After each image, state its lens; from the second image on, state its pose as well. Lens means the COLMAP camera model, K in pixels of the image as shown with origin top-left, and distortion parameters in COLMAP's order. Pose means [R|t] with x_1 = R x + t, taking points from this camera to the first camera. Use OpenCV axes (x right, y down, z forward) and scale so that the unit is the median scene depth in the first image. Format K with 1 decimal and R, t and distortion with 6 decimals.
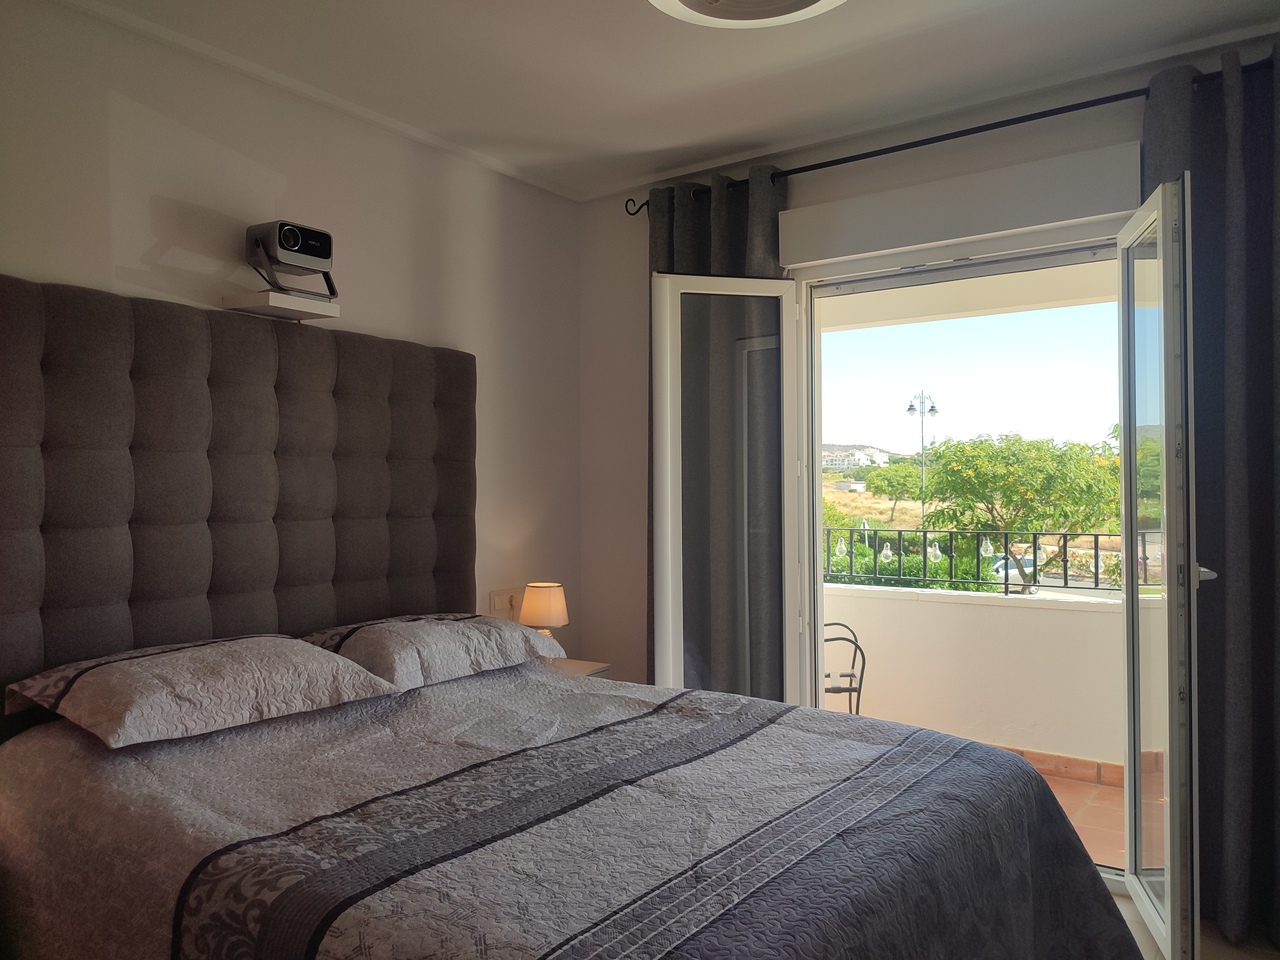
lens RADIAL K [[932.1, 0, 638.5], [0, 932.1, 483.8], [0, 0, 1]] dist [0.026009, -0.025780]
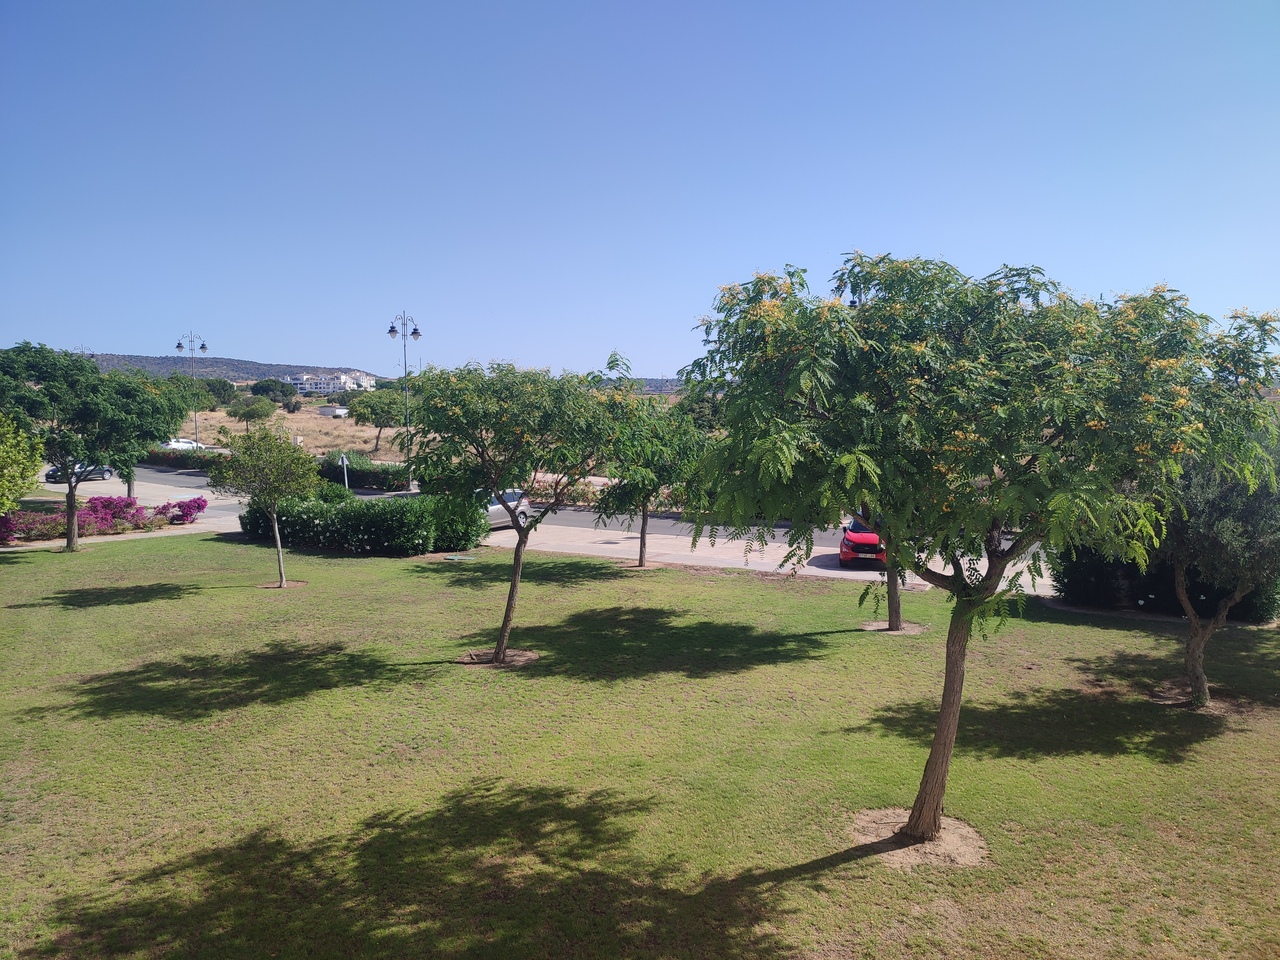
lens RADIAL K [[932.1, 0, 638.5], [0, 932.1, 483.8], [0, 0, 1]] dist [0.026009, -0.025780]
pose [[0.860497, -0.044458, 0.507512, 0.056269], [0.003172, 0.996633, 0.081925, -0.009892], [-0.509446, -0.068887, 0.857741, 0.161923]]
